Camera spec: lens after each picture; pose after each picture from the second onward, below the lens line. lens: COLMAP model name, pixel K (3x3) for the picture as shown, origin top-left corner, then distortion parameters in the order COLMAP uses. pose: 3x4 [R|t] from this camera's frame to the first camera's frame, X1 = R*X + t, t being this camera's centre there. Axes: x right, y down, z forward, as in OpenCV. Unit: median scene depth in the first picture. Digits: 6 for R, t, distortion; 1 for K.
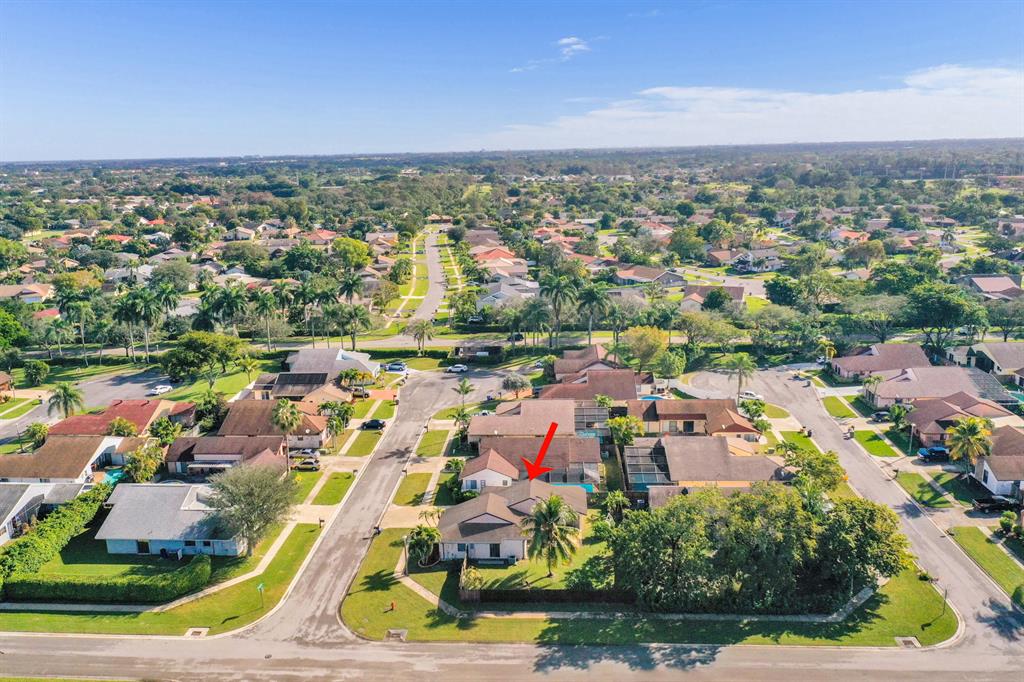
lens RADIAL K [[785.0, 0, 514.3], [0, 785.0, 374.2], [0, 0, 1]] dist [-0.002979, -0.005358]
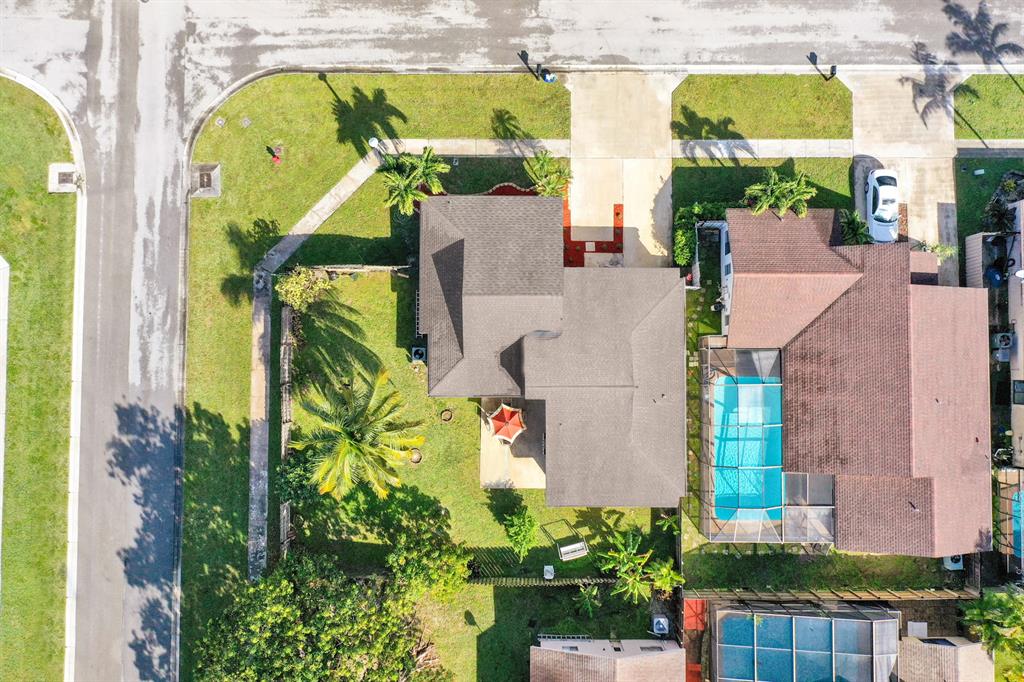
lens RADIAL K [[804.4, 0, 512.0], [0, 804.4, 341.0], [0, 0, 1]] dist [-0.004196, -0.002376]
pose [[0.054683, 0.998369, -0.016401, 0.000726], [-0.271351, 0.030666, 0.961992, -0.290897], [0.960926, -0.048155, 0.272585, 0.880810]]
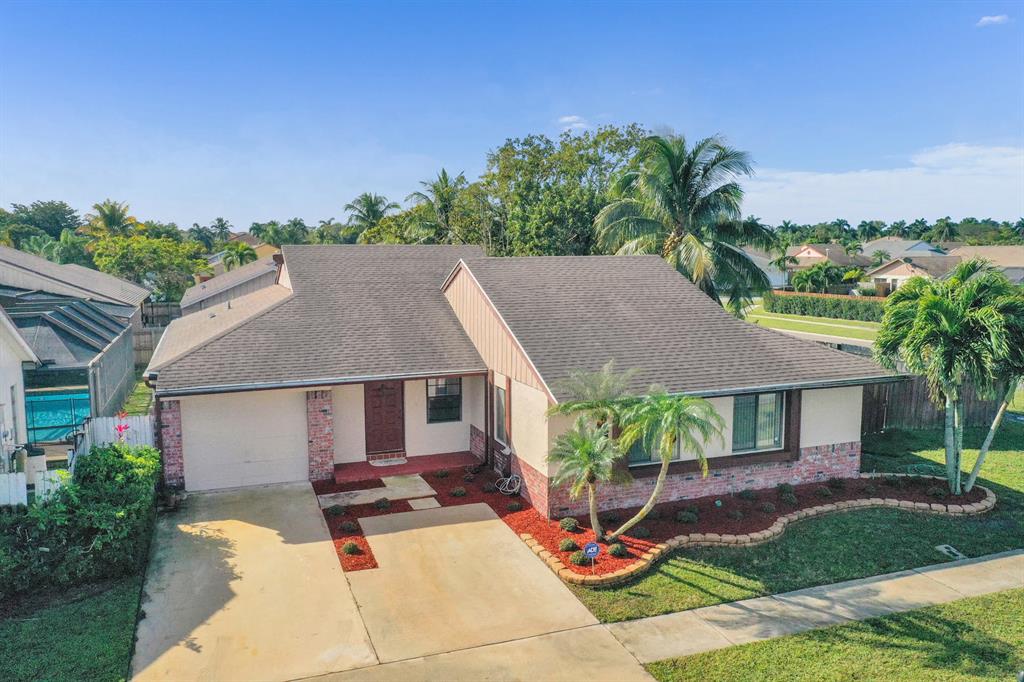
lens RADIAL K [[812.4, 0, 518.6], [0, 812.4, 341.3], [0, 0, 1]] dist [0.002701, -0.001980]
pose [[-0.416425, -0.081984, 0.905466, -0.233035], [0.261549, 0.943023, 0.205671, 0.138303], [-0.870737, 0.322470, -0.371255, 1.114432]]
